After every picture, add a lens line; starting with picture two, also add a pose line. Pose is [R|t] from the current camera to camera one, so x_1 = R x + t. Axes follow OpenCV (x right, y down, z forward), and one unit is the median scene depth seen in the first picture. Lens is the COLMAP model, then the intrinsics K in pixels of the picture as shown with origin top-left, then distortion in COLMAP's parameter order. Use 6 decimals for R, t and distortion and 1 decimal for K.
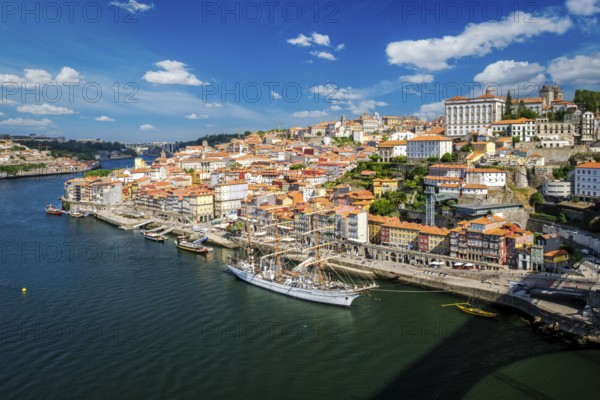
lens RADIAL K [[740.6, 0, 300.0], [0, 740.6, 200.0], [0, 0, 1]] dist [-0.025846, -0.021010]
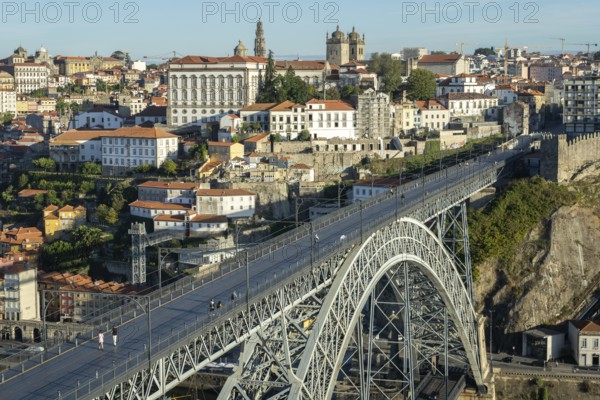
lens RADIAL K [[740.6, 0, 300.0], [0, 740.6, 200.0], [0, 0, 1]] dist [-0.025846, -0.021010]
pose [[0.912172, -0.007114, 0.409745, 0.049337], [0.049173, 0.994525, -0.092203, 0.032339], [-0.406846, 0.104253, 0.907528, 0.421368]]
